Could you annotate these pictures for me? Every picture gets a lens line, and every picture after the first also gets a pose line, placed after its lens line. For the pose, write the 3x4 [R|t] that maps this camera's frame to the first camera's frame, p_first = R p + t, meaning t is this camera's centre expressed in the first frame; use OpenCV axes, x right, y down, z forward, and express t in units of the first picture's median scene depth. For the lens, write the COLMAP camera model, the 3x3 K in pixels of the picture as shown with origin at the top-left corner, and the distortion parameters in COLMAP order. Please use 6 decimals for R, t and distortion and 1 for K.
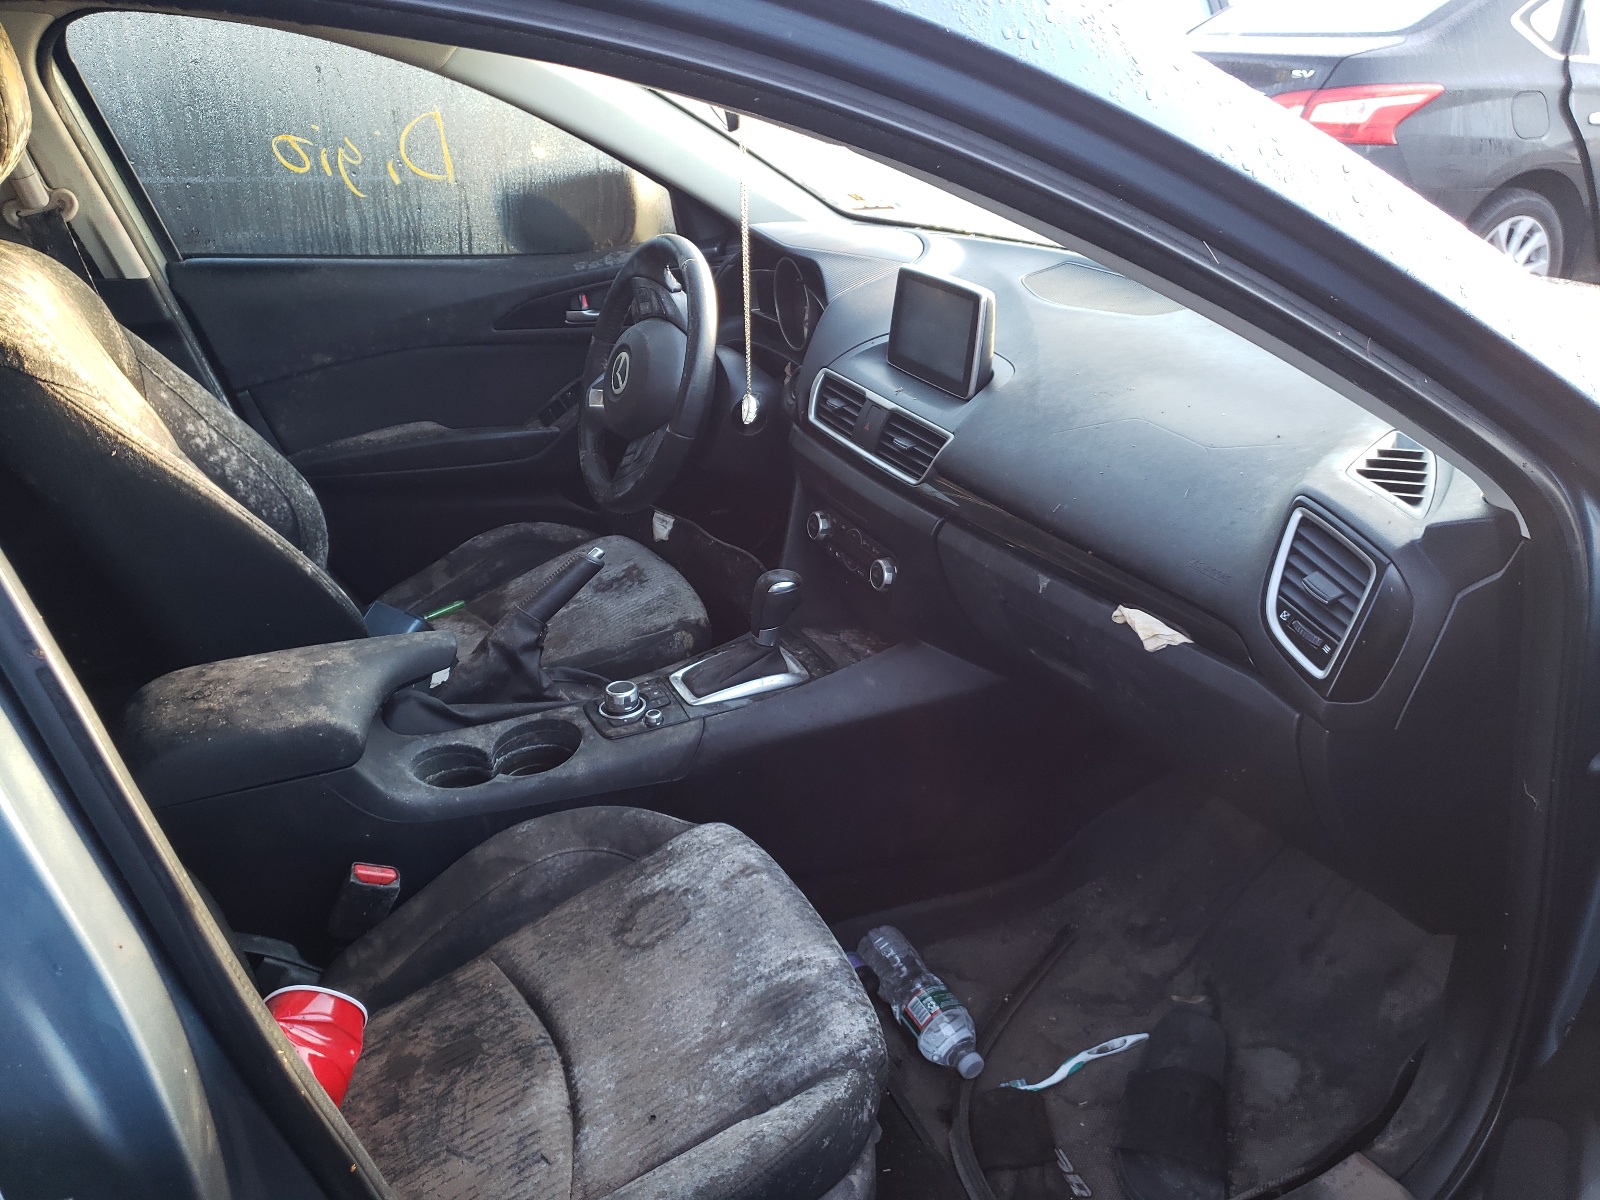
lens RADIAL K [[1214.5, 0, 806.4], [0, 1214.5, 598.5], [0, 0, 1]] dist [0.038932, -0.014088]
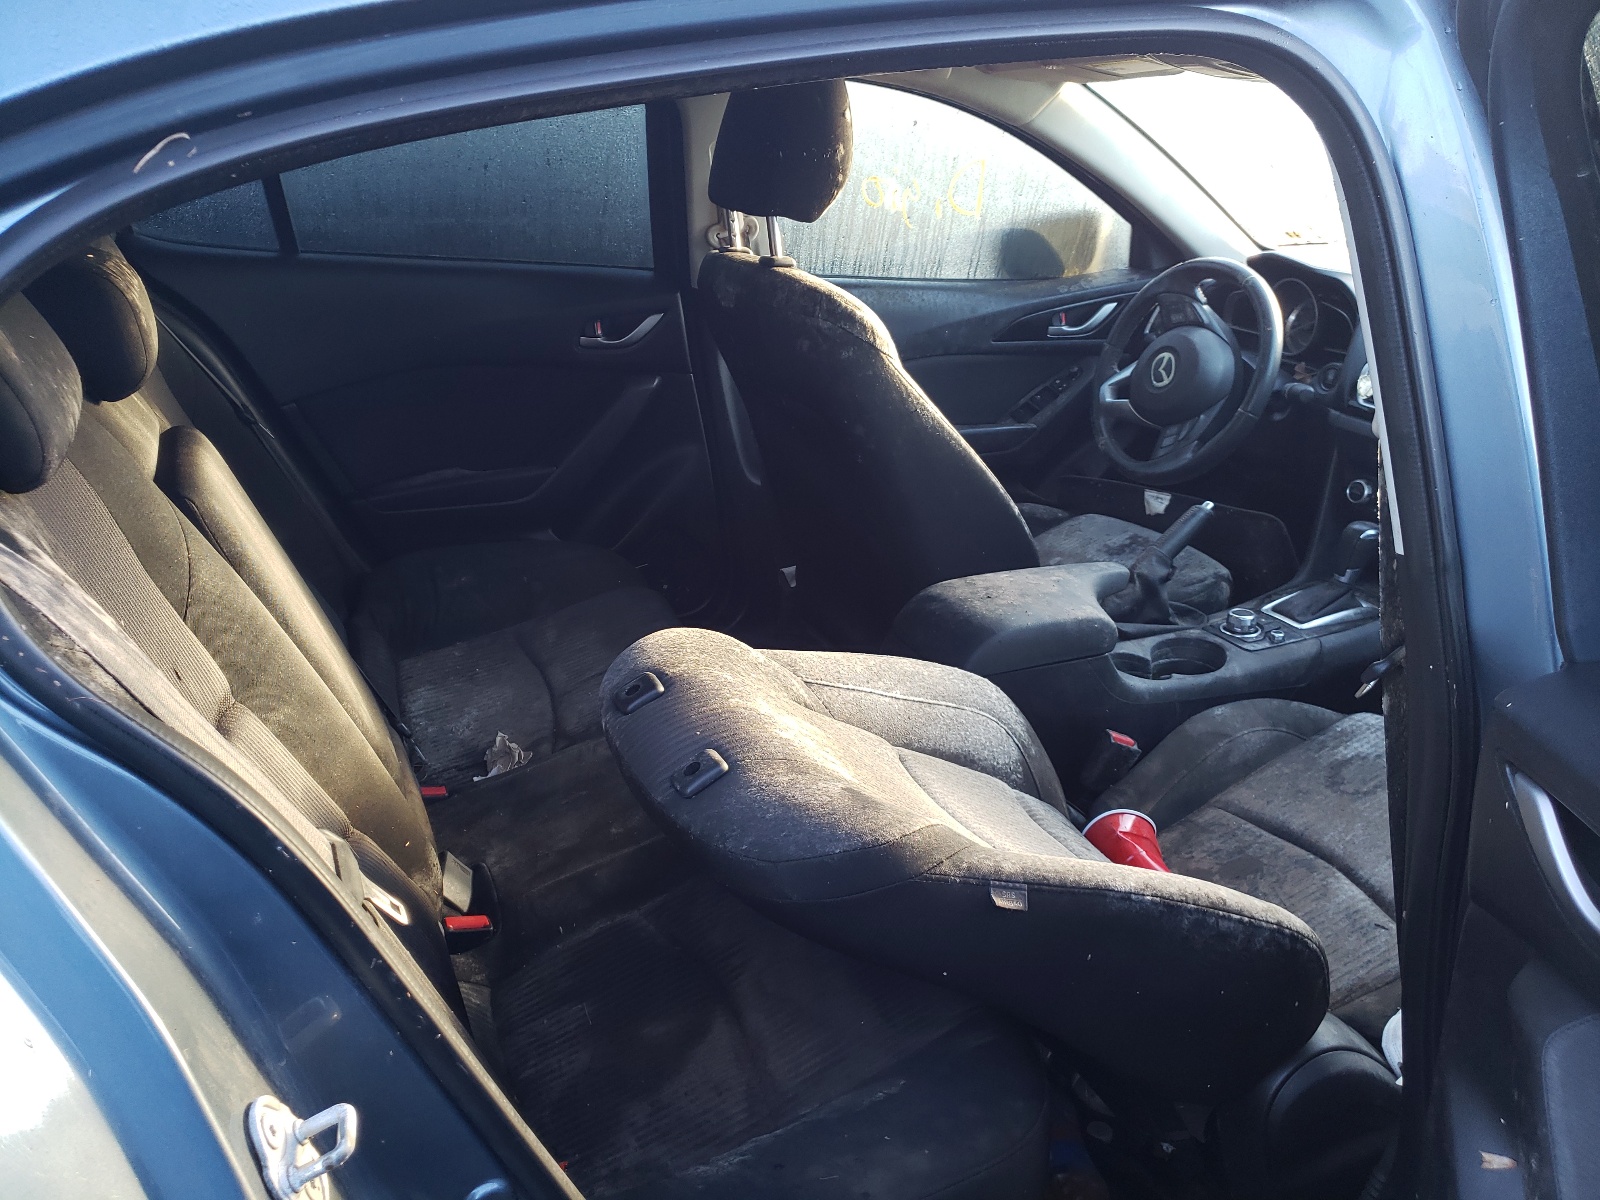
lens RADIAL K [[1214.5, 0, 794.3], [0, 1214.5, 602.3], [0, 0, 1]] dist [0.038932, -0.014088]
pose [[0.999679, 0.015964, -0.019698, -0.582461], [-0.016873, 0.998759, -0.046858, 0.128424], [0.018925, 0.047175, 0.998707, -0.246200]]
